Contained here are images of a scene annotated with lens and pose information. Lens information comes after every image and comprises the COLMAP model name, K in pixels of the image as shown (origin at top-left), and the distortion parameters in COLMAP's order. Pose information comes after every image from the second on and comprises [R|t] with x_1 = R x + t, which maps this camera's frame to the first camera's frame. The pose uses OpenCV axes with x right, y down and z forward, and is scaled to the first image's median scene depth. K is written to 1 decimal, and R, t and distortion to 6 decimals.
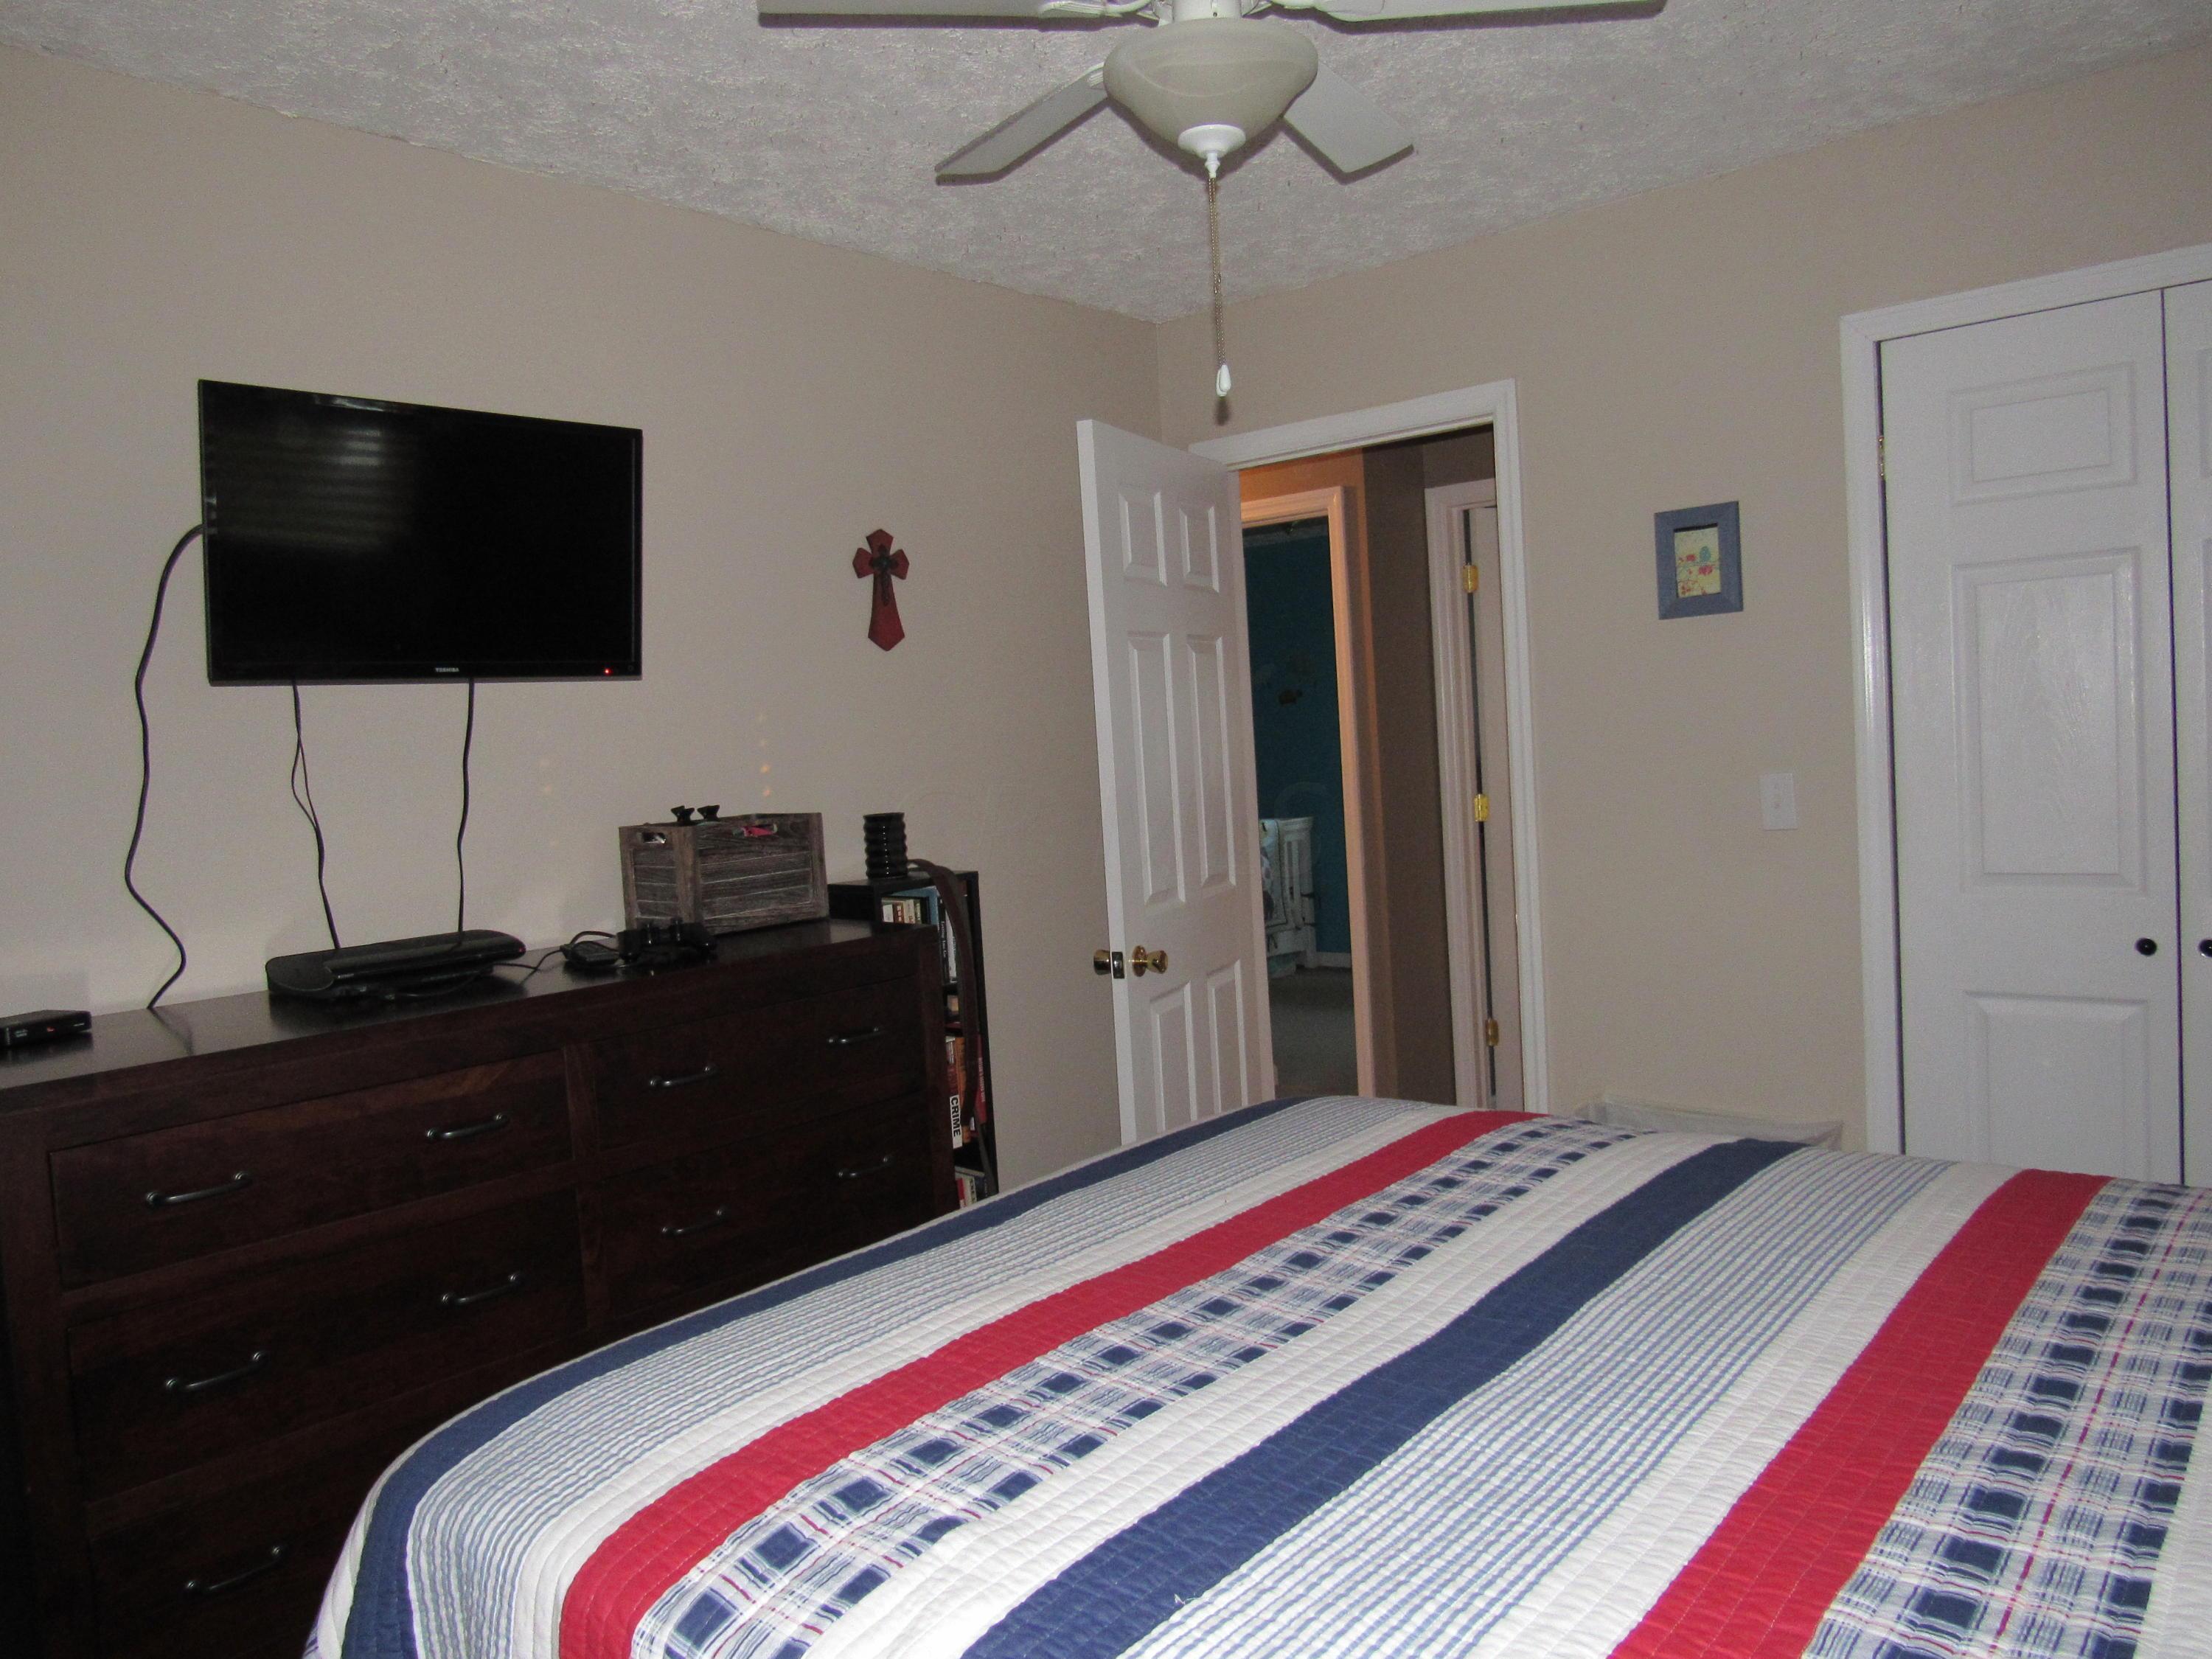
lens RADIAL K [[1562.9, 0, 1127.1], [0, 1562.9, 835.2], [0, 0, 1]] dist [-0.032900, 0.008858]
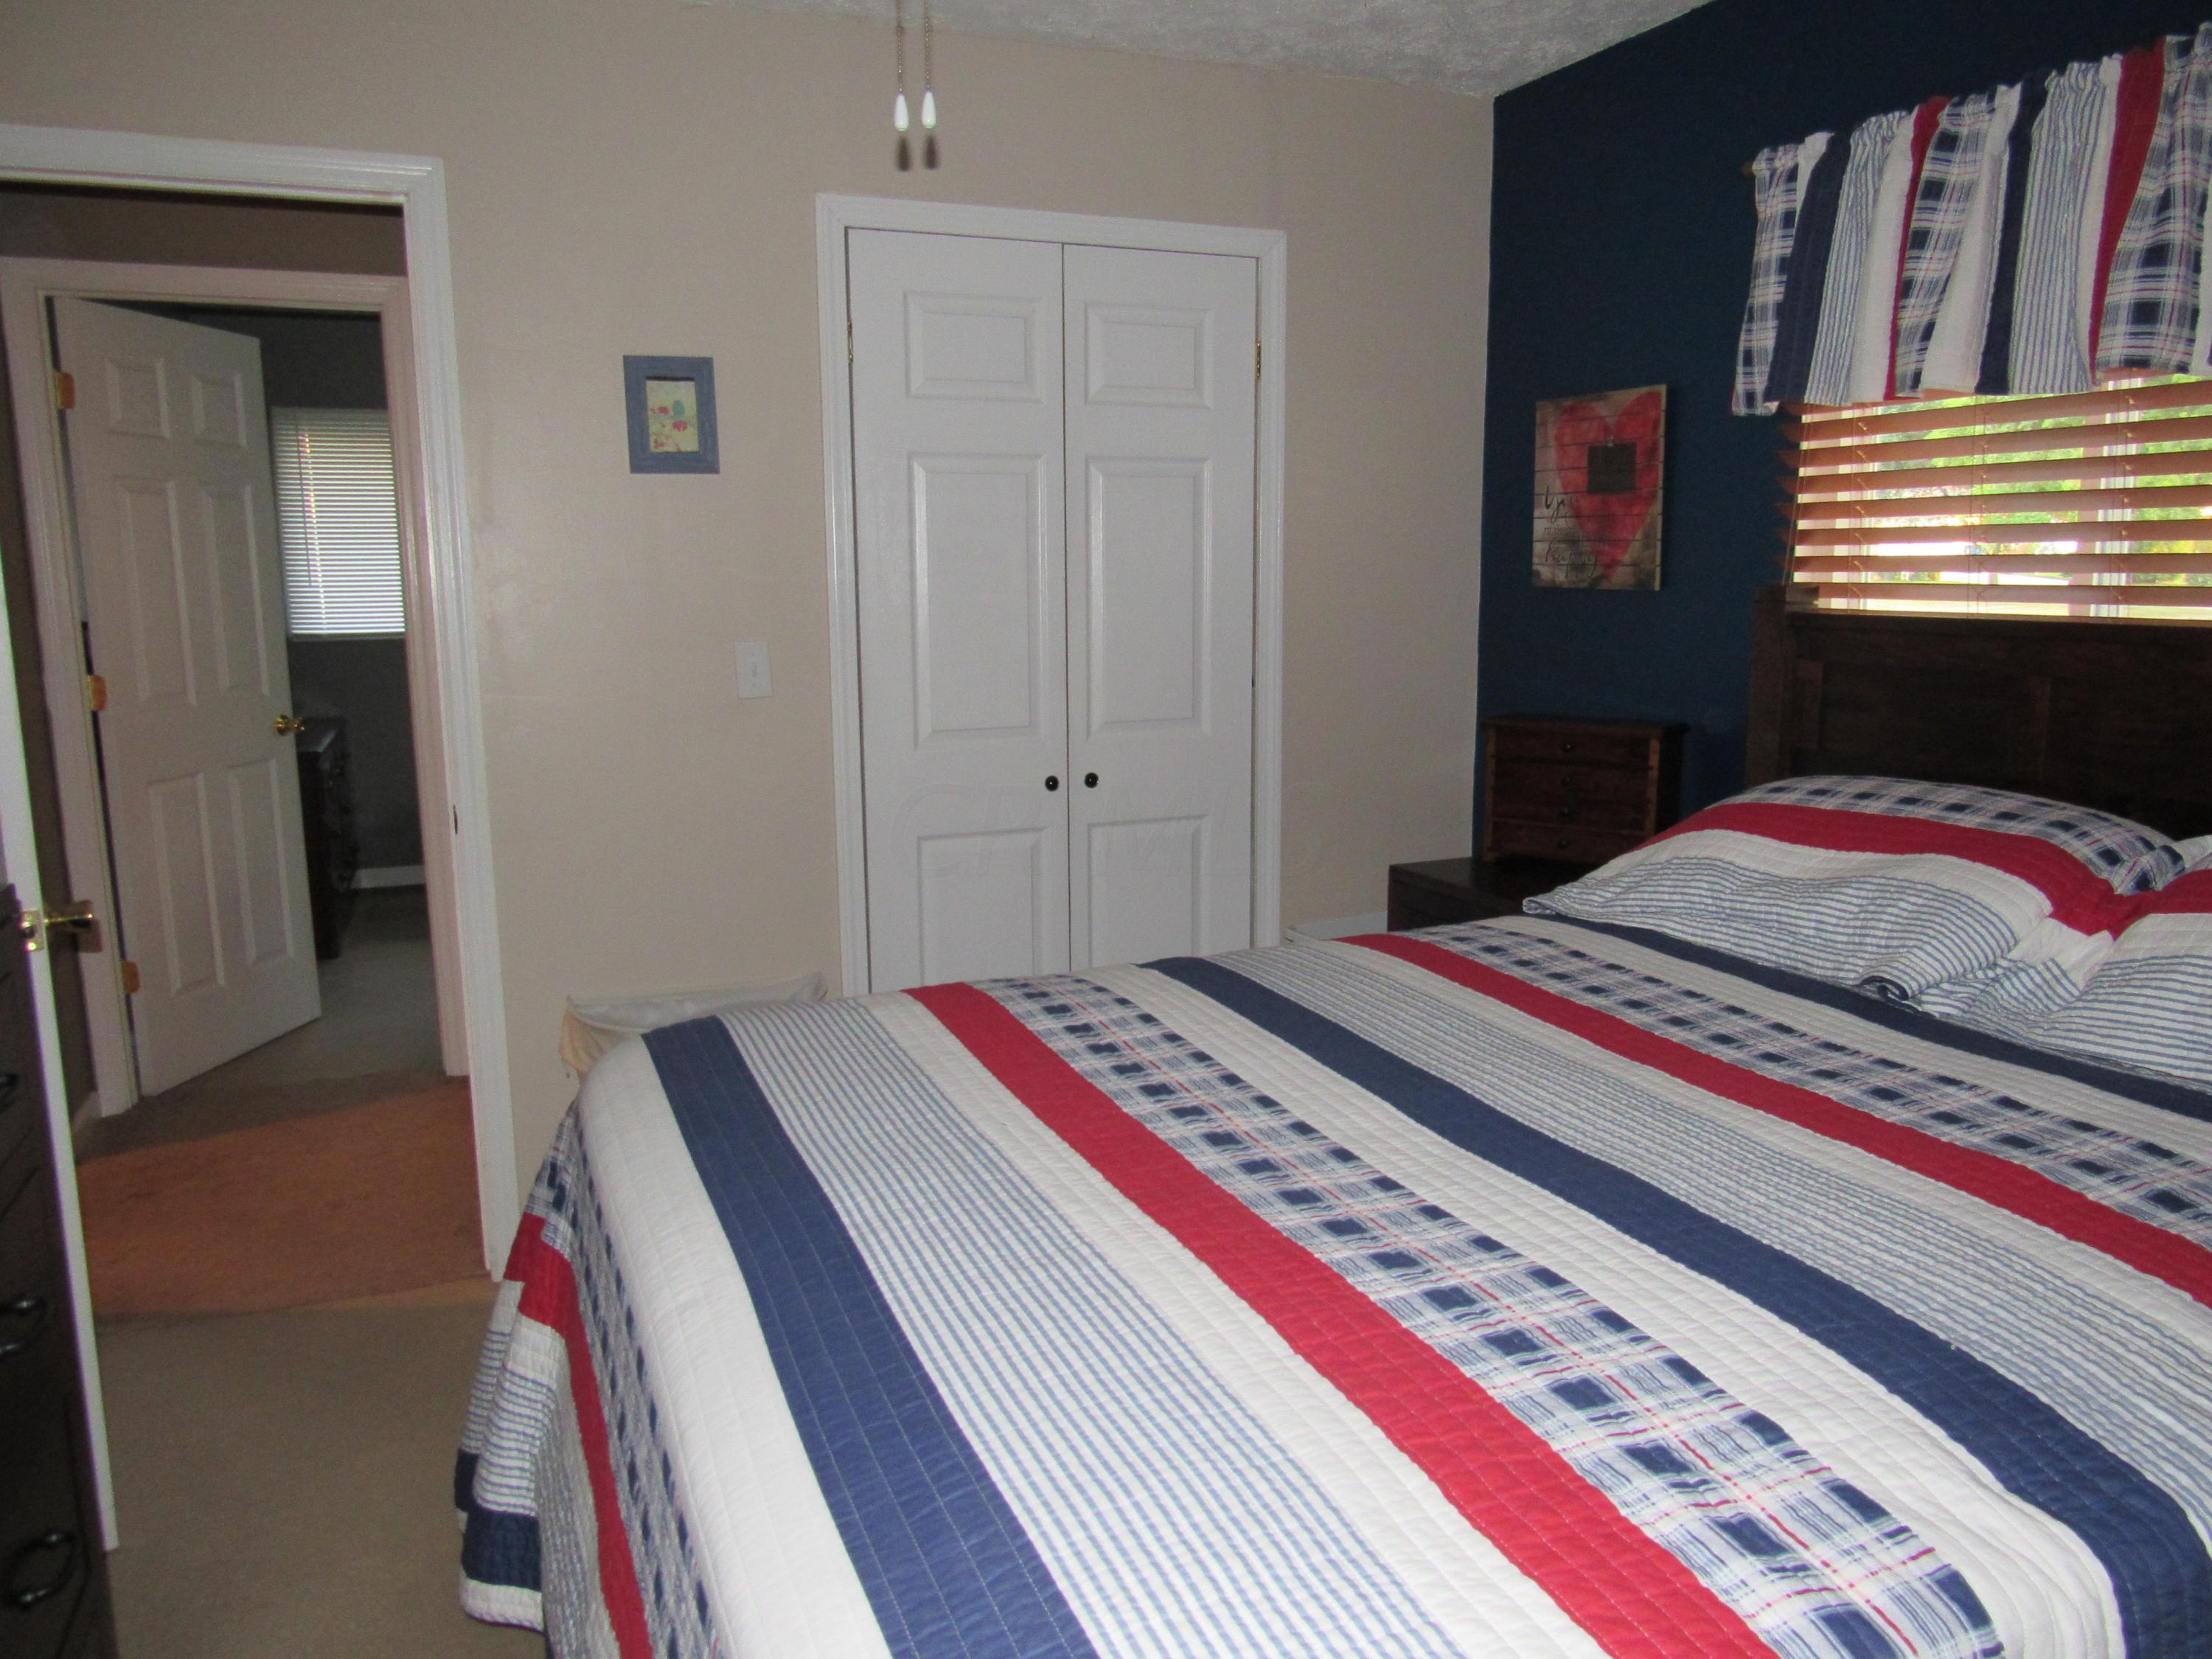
lens RADIAL K [[1562.9, 0, 1117.9], [0, 1562.9, 826.5], [0, 0, 1]] dist [-0.032900, 0.008858]
pose [[0.448760, -0.090443, 0.889064, -0.384378], [0.037893, 0.995896, 0.082184, 0.005398], [-0.892849, -0.003192, 0.450345, 0.342124]]
